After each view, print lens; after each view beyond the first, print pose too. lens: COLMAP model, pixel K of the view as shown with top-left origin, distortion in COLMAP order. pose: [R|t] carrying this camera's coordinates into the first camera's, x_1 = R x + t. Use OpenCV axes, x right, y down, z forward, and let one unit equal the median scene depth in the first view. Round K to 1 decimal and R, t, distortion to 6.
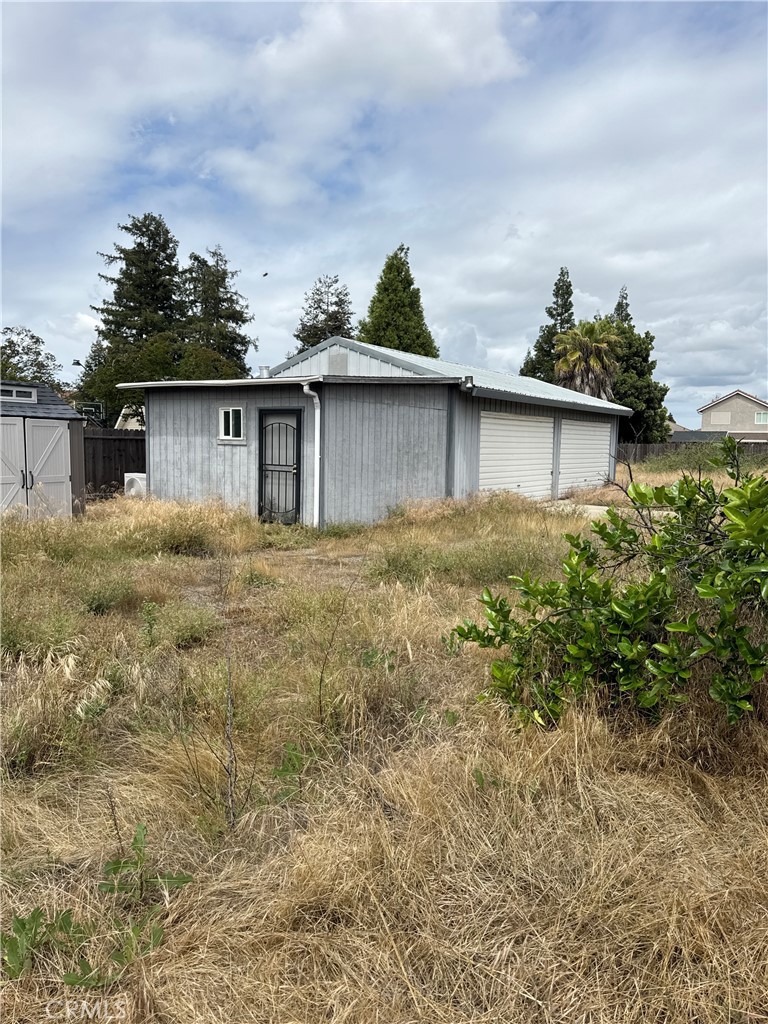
lens RADIAL K [[720.5, 0, 384.3], [0, 720.5, 517.5], [0, 0, 1]] dist [0.042001, -0.000124]
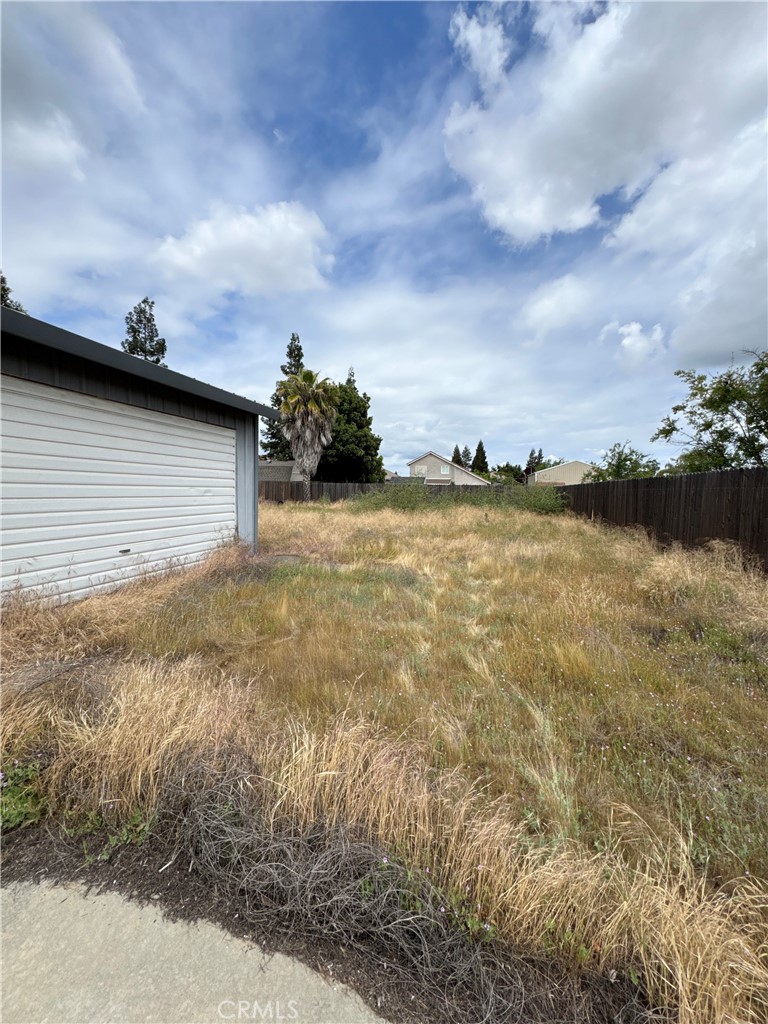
lens RADIAL K [[408.9, 0, 386.9], [0, 408.9, 511.5], [0, 0, 1]] dist [-0.000840, -0.000173]
pose [[0.941108, -0.015412, 0.337754, 0.159251], [0.030170, 0.998804, -0.038488, -0.027548], [-0.336757, 0.046411, 0.940447, 0.342428]]
